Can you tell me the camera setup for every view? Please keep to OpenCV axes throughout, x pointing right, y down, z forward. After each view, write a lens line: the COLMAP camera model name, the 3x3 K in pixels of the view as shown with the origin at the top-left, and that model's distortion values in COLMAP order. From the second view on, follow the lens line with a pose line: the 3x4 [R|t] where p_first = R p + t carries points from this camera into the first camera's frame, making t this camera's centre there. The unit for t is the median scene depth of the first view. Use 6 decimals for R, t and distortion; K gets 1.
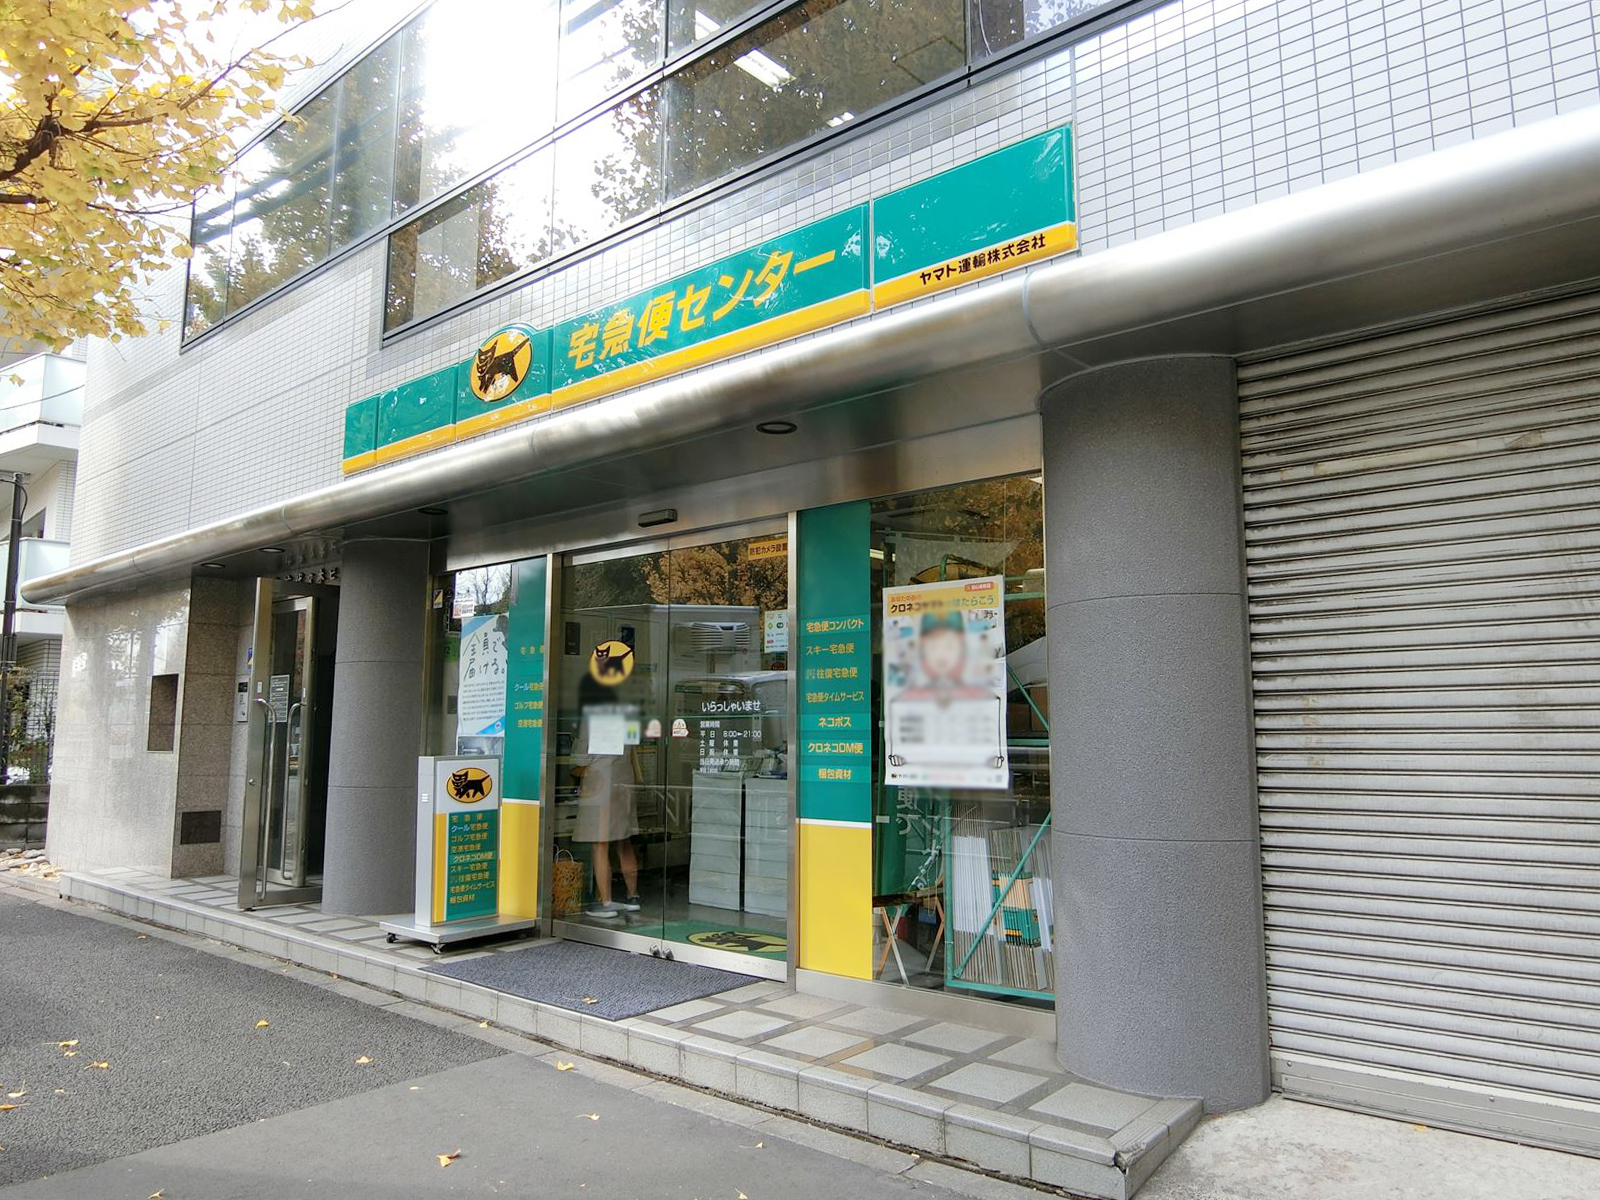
lens RADIAL K [[1110.5, 0, 802.4], [0, 1110.5, 592.7], [0, 0, 1]] dist [0.005623, 0.000770]
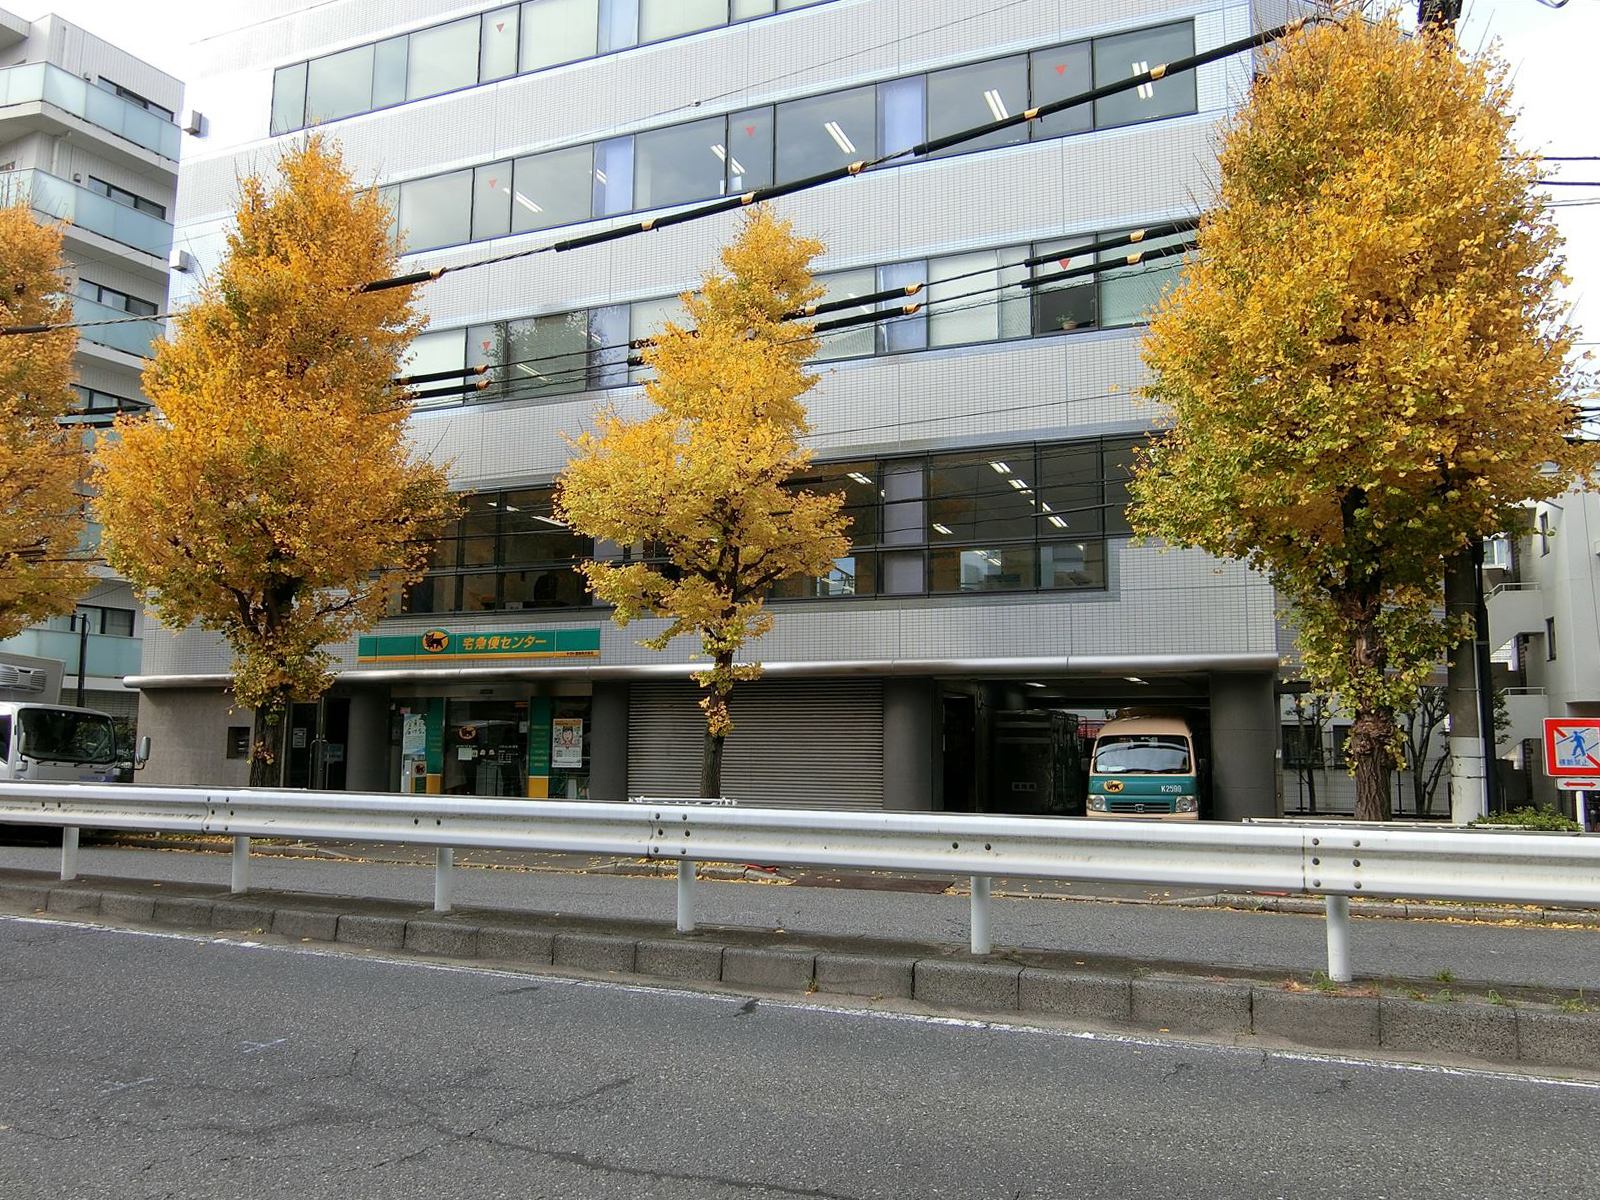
lens RADIAL K [[1248.1, 0, 796.6], [0, 1248.1, 596.3], [0, 0, 1]] dist [-0.002371, -0.000224]
pose [[0.947950, 0.044320, 0.315321, -0.542814], [-0.047423, 0.998873, 0.002170, -0.503265], [-0.314869, -0.017010, 0.948983, -3.598993]]
